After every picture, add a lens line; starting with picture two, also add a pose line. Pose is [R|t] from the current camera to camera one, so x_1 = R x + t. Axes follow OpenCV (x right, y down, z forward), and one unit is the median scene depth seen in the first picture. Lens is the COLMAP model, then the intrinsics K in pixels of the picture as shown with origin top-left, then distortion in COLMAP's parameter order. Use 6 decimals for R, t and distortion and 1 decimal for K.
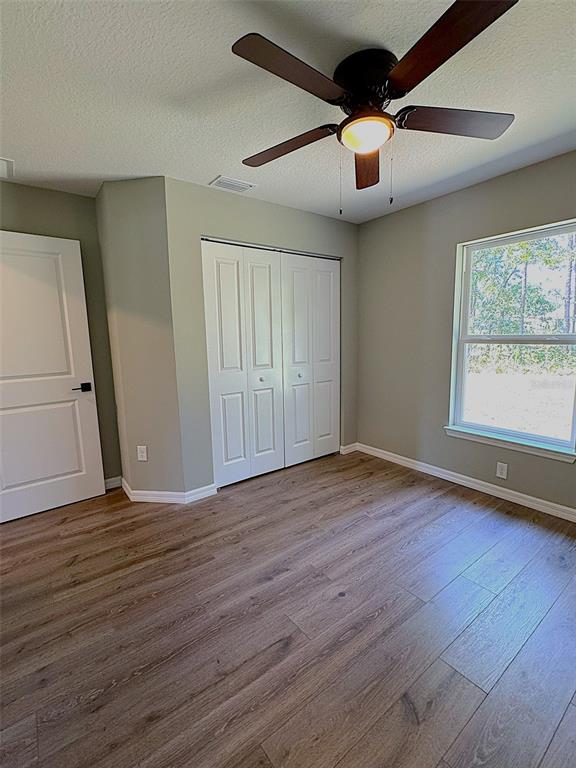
lens RADIAL K [[353.2, 0, 288.0], [0, 353.2, 384.0], [0, 0, 1]] dist [-0.002687, 0.000019]
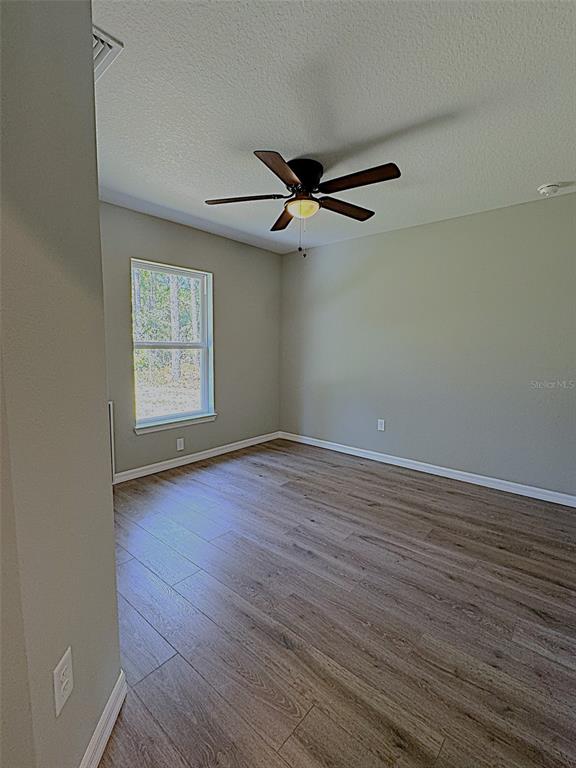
lens RADIAL K [[353.2, 0, 288.0], [0, 353.2, 384.0], [0, 0, 1]] dist [-0.002687, 0.000019]
pose [[-0.205763, -0.090505, 0.974408, -1.142040], [0.139656, 0.982807, 0.120775, -0.123014], [-0.968585, 0.160933, -0.189586, 1.262620]]
